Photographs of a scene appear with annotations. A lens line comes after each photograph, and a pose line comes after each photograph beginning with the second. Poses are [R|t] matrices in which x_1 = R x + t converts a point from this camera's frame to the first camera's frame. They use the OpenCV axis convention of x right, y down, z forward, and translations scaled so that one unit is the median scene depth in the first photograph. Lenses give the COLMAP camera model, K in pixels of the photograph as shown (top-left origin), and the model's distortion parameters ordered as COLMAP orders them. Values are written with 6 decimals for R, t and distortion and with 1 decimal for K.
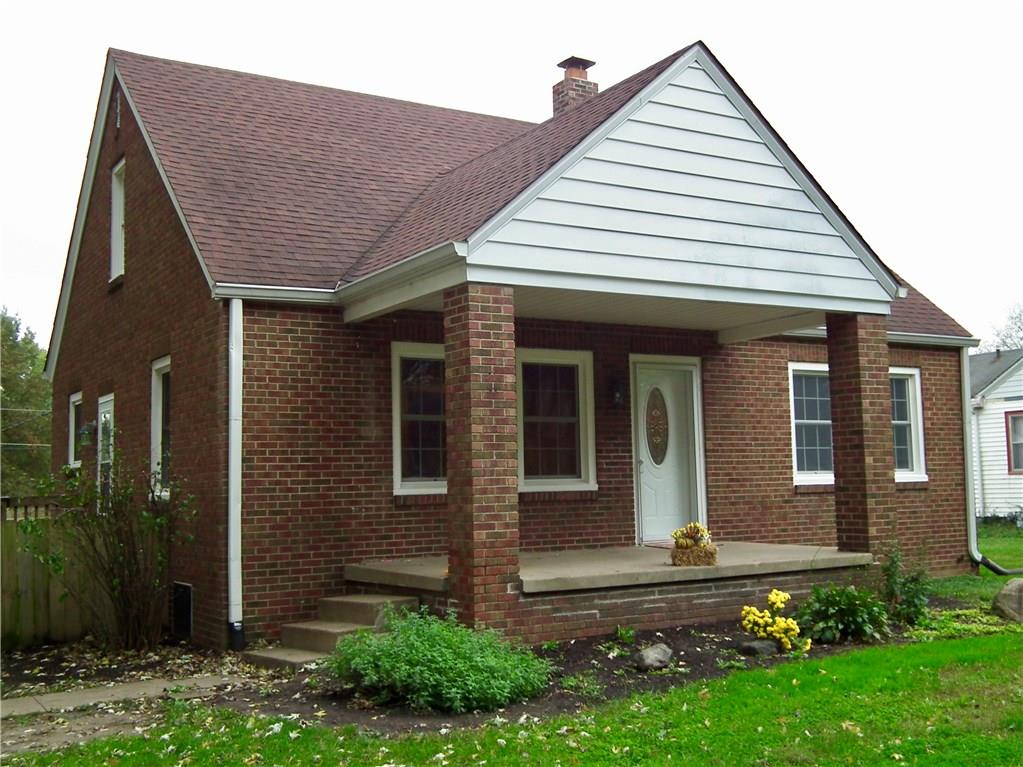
lens RADIAL K [[1155.2, 0, 511.5], [0, 1155.2, 383.5], [0, 0, 1]] dist [-0.014924, -0.023441]
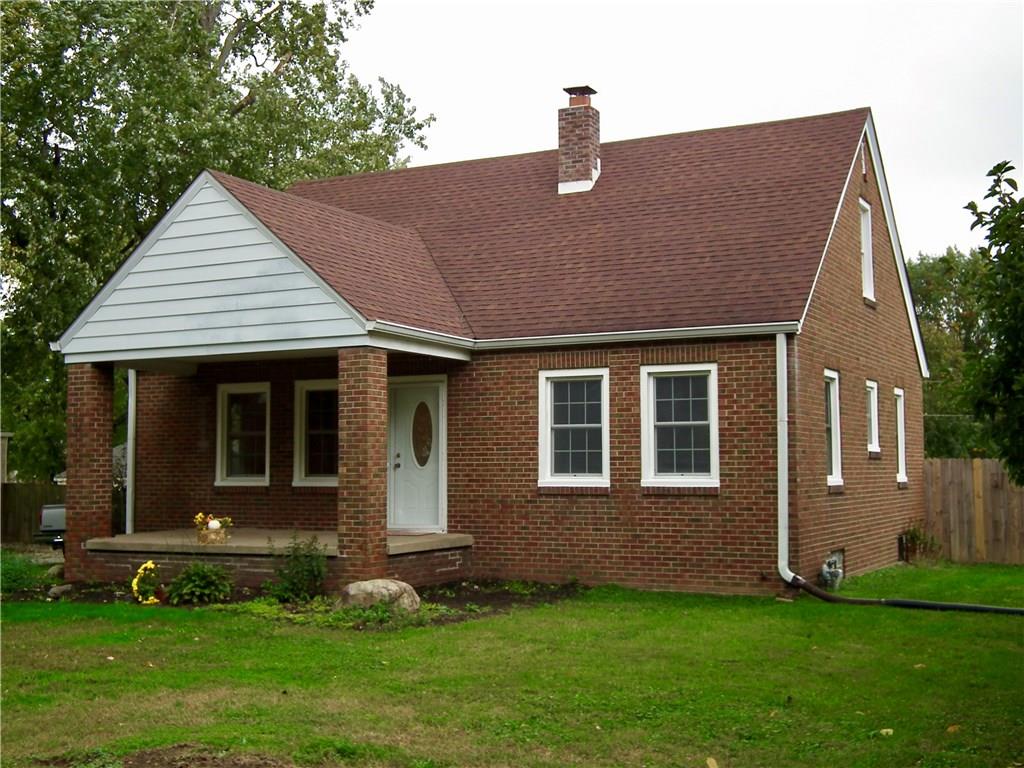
lens RADIAL K [[1246.1, 0, 511.3], [0, 1246.1, 365.3], [0, 0, 1]] dist [0.035589, -0.011967]
pose [[0.528886, -0.047430, -0.847367, 1.343870], [0.069358, 0.997513, -0.012544, -0.012360], [0.845854, -0.052138, 0.530860, 0.412475]]
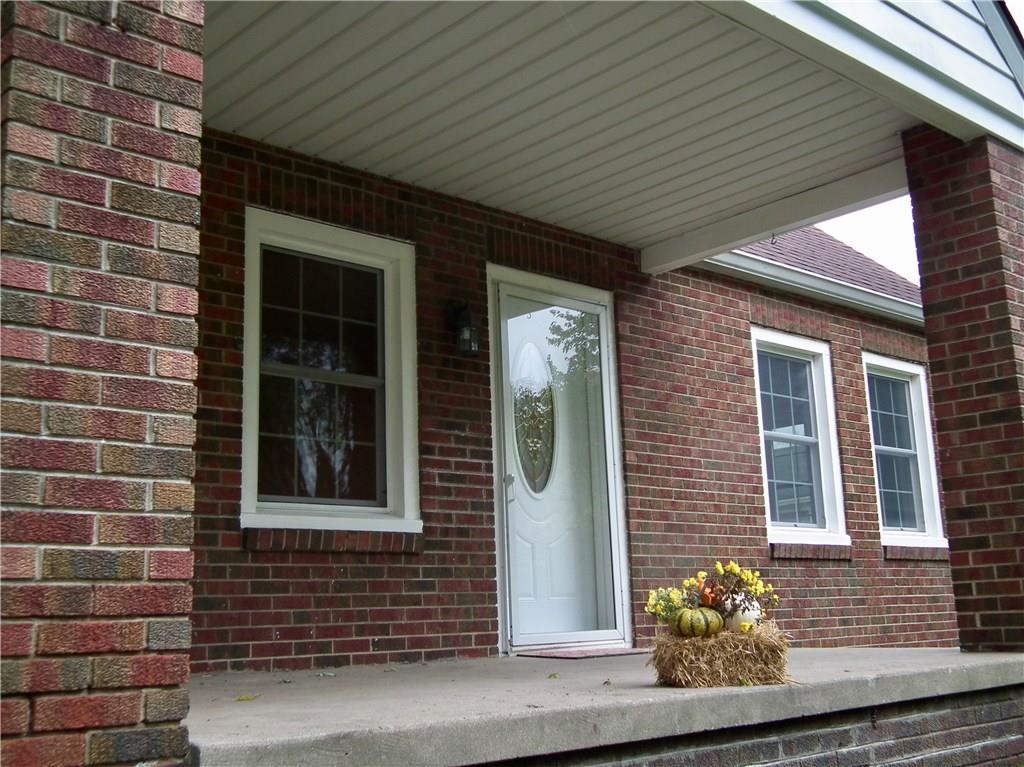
lens RADIAL K [[1172.8, 0, 529.4], [0, 1172.8, 382.5], [0, 0, 1]] dist [0.025632, -0.031704]
pose [[0.978141, 0.029057, 0.205902, 0.018024], [-0.004717, 0.993035, -0.117728, 0.086740], [-0.207889, 0.114183, 0.971465, 0.521918]]
